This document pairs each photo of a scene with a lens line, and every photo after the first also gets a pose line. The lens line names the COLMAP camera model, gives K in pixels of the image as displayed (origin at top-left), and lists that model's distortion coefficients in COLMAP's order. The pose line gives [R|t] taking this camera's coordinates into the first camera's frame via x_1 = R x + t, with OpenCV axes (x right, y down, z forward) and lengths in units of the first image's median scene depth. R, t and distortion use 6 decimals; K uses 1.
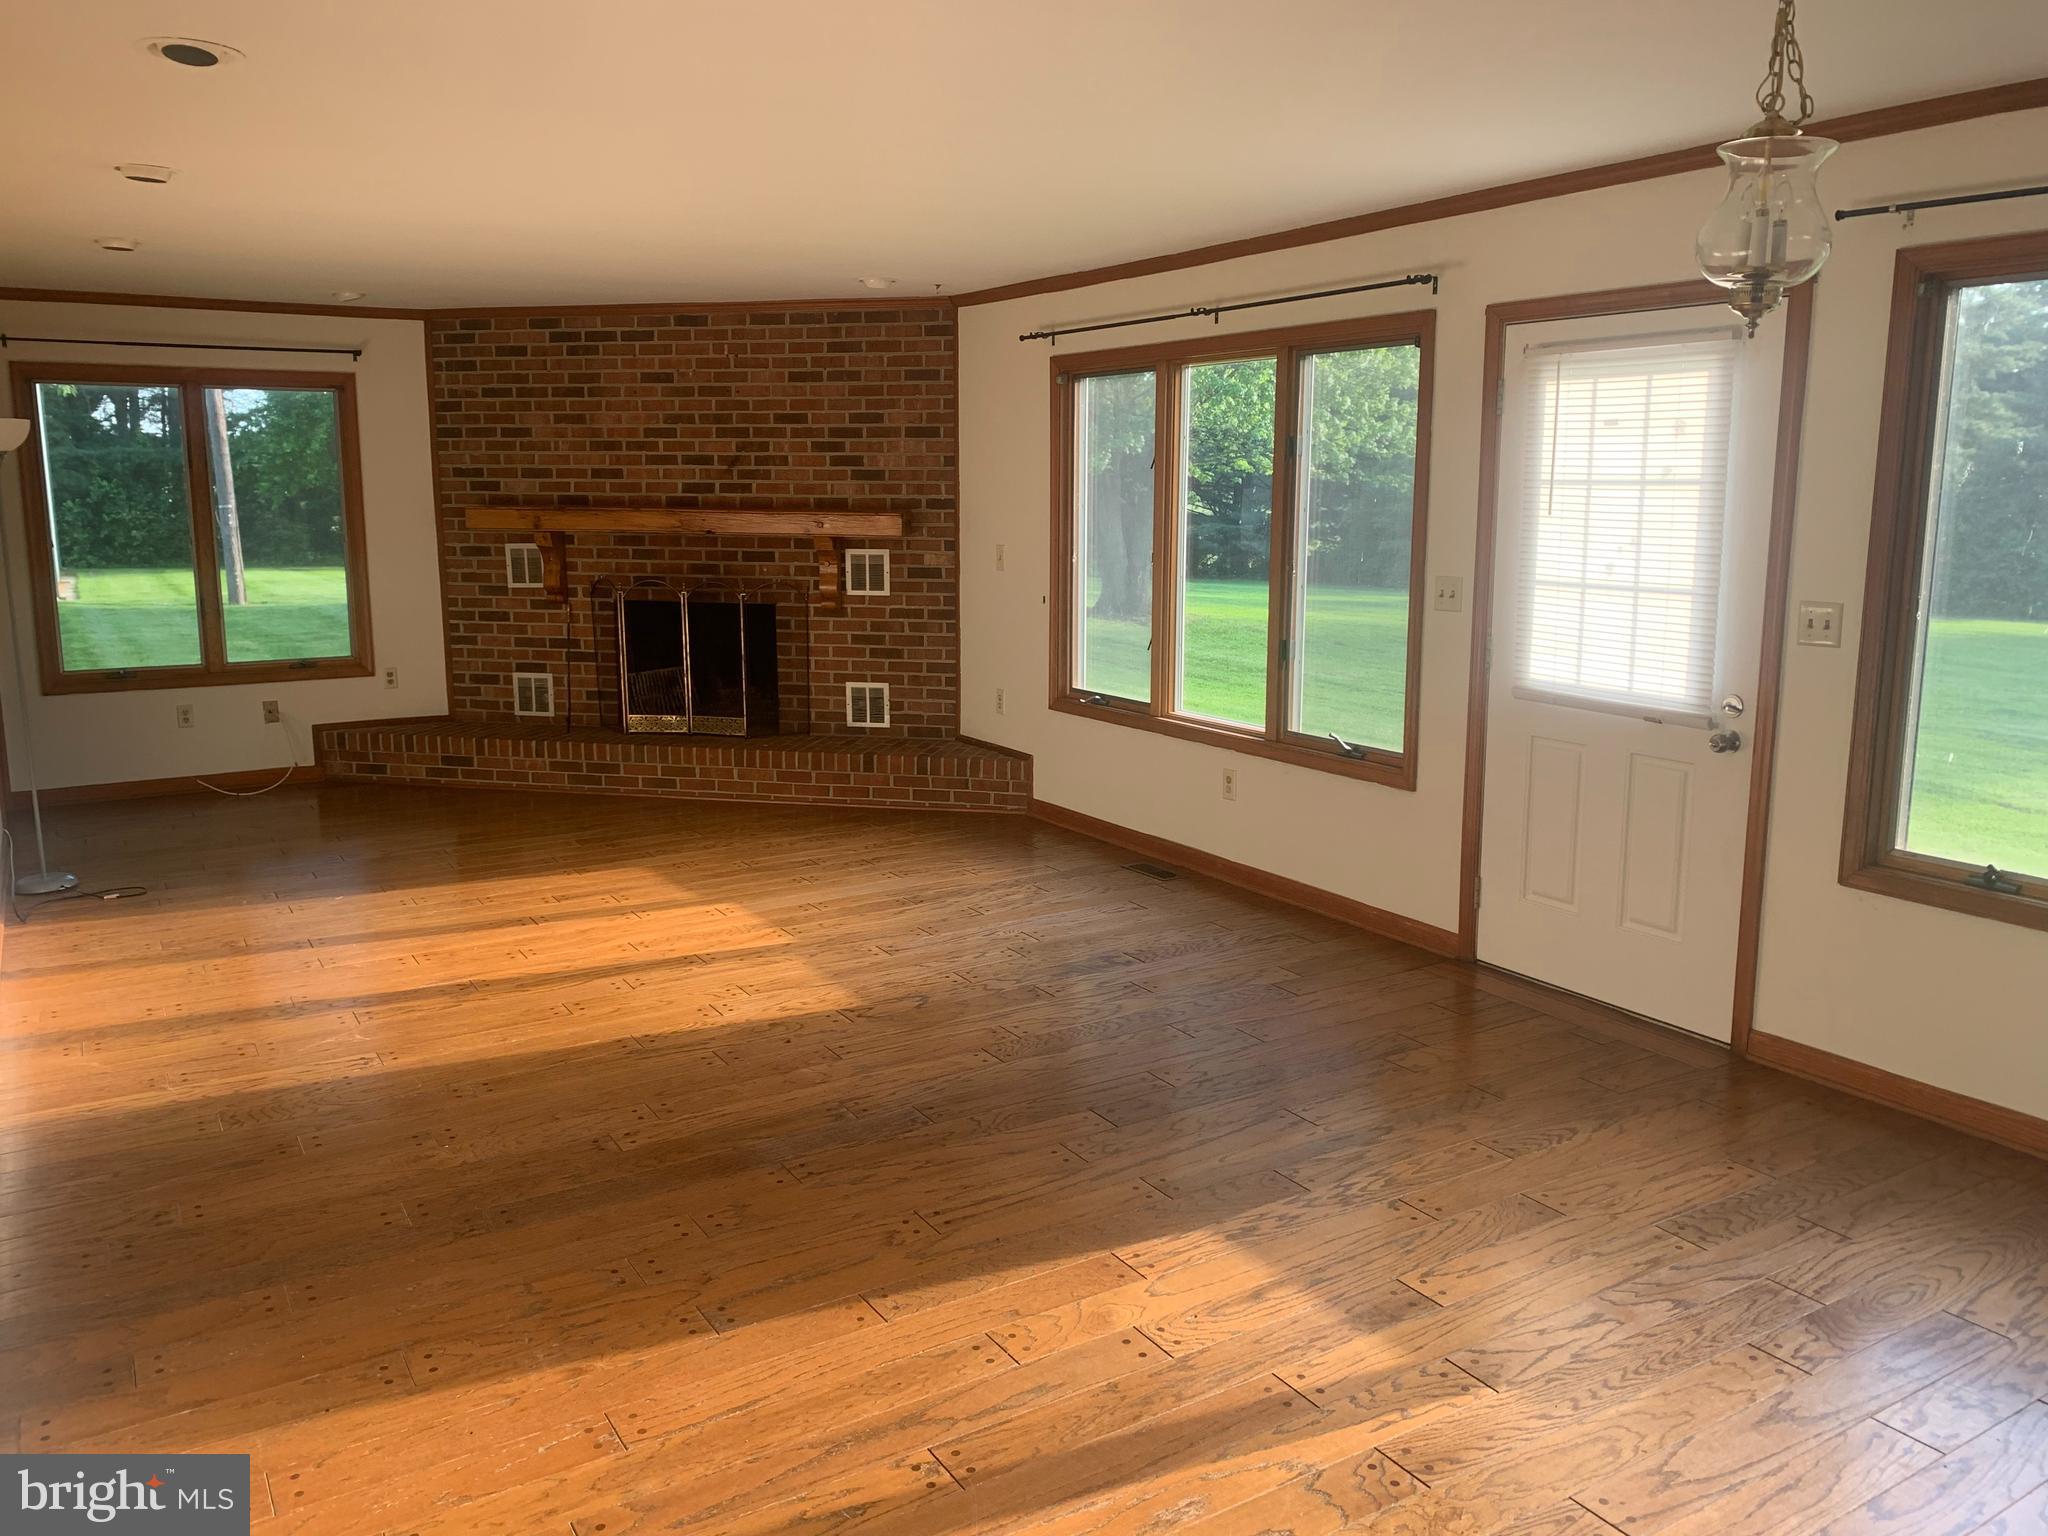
lens RADIAL K [[1569.6, 0, 1013.0], [0, 1569.6, 779.9], [0, 0, 1]] dist [0.003131, -0.018292]
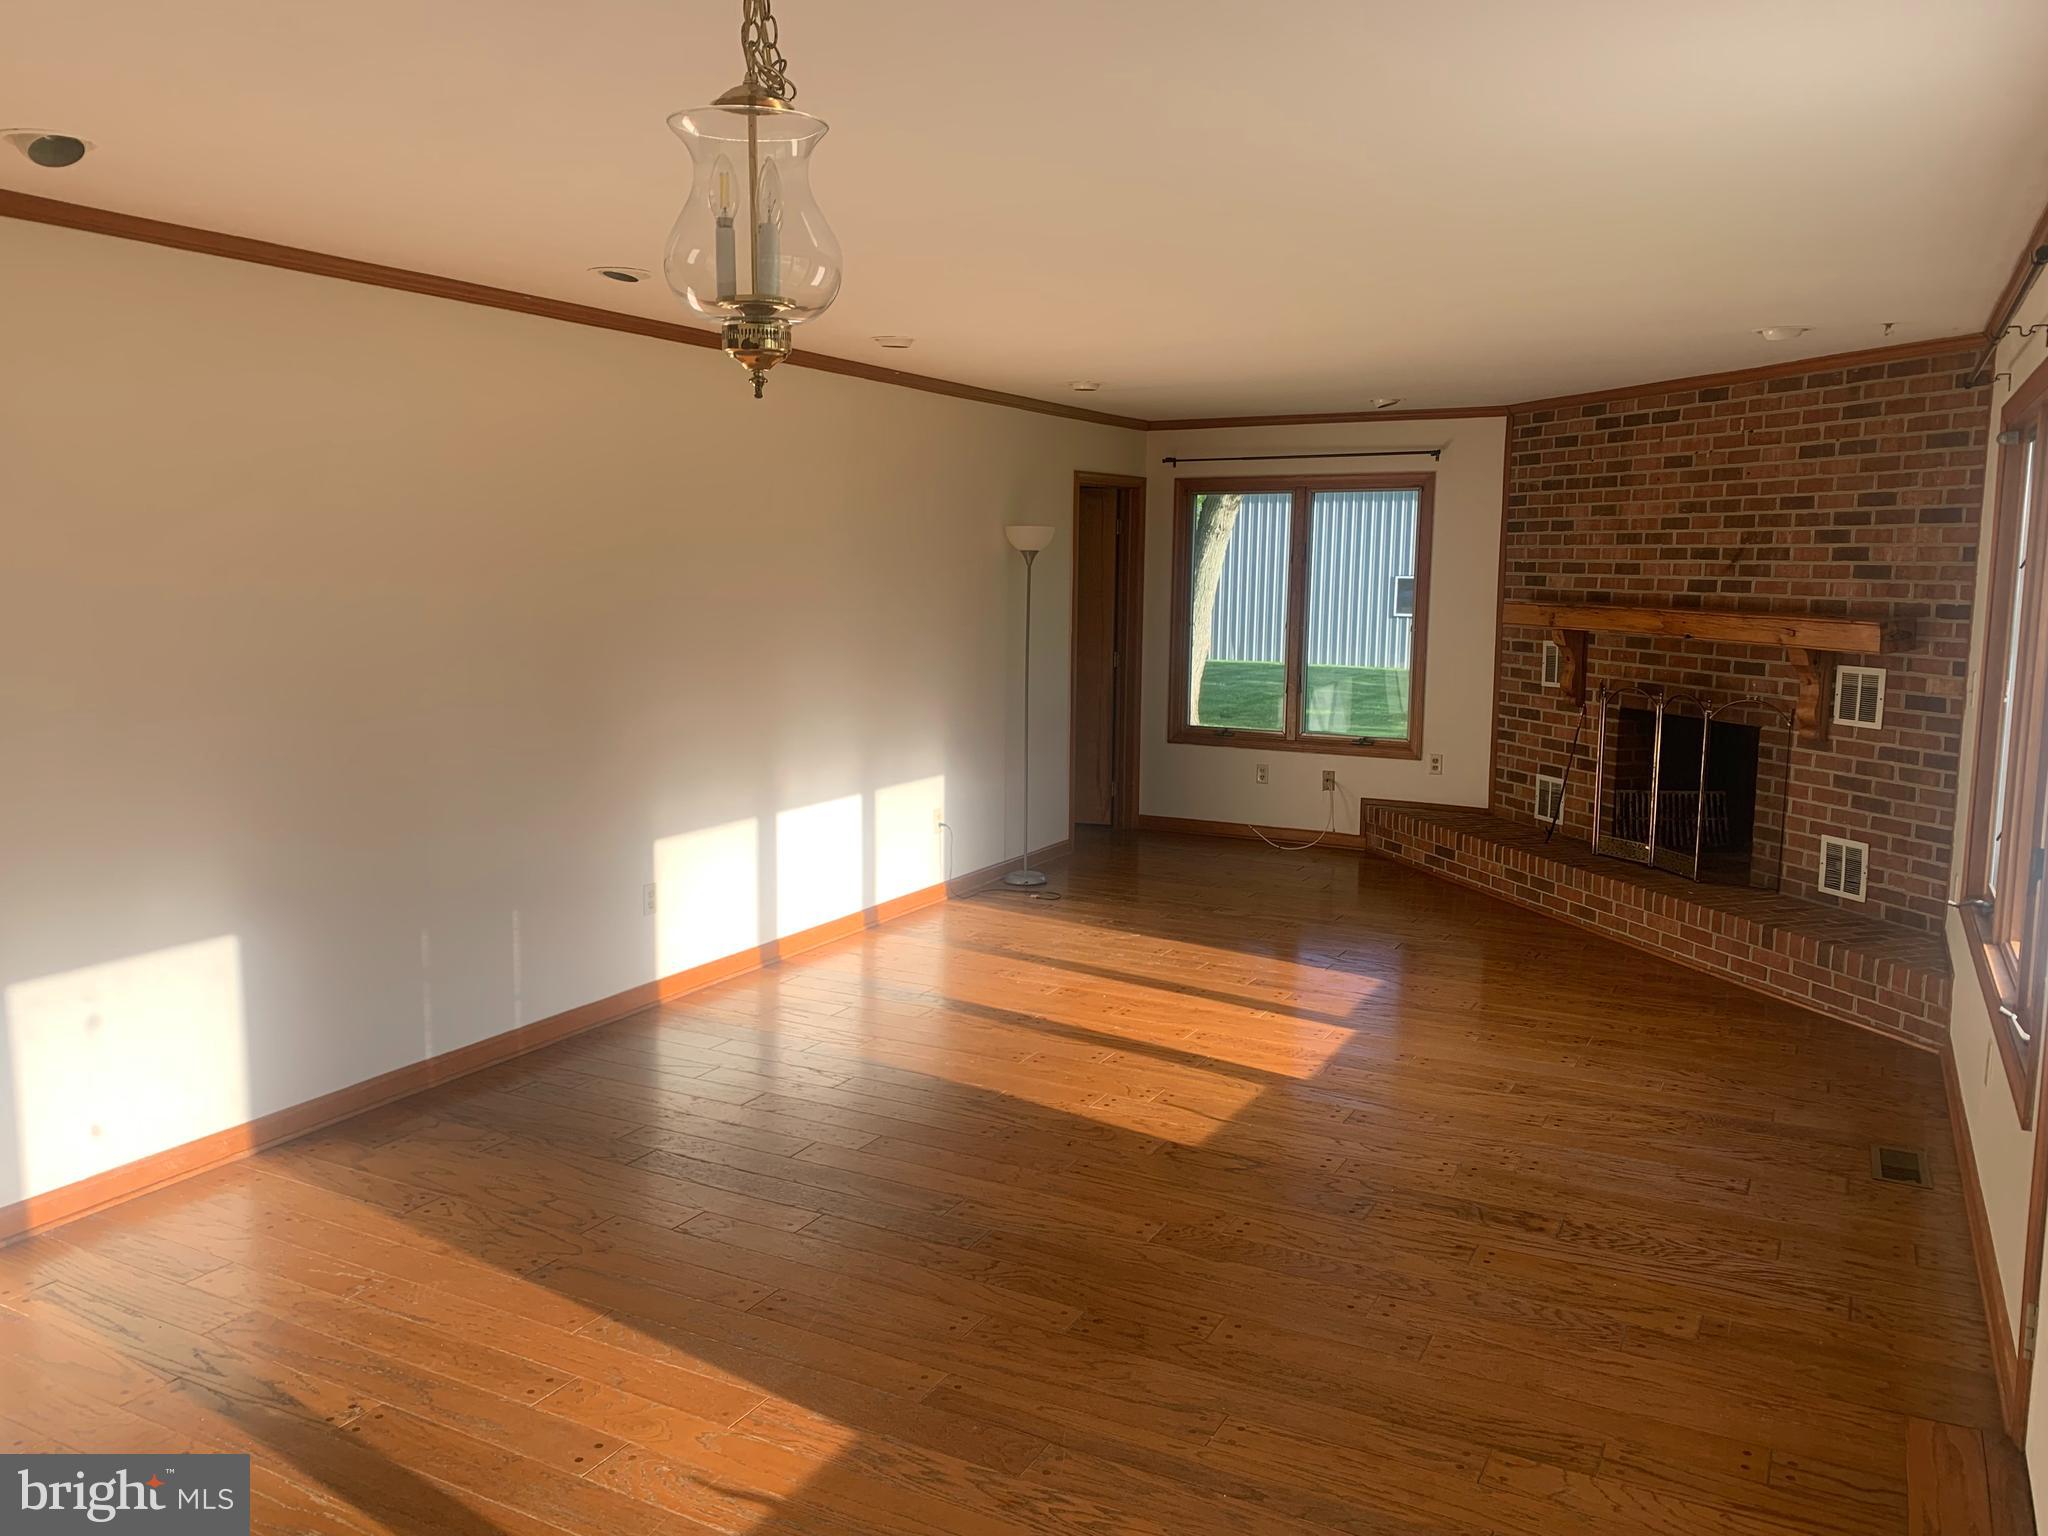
lens RADIAL K [[1569.6, 0, 1011.1], [0, 1569.6, 747.9], [0, 0, 1]] dist [0.003131, -0.018292]
pose [[0.479314, 0.105751, -0.871249, 0.377680], [-0.177795, 0.983830, 0.021603, -0.050306], [0.859446, 0.144549, 0.490366, 0.268099]]
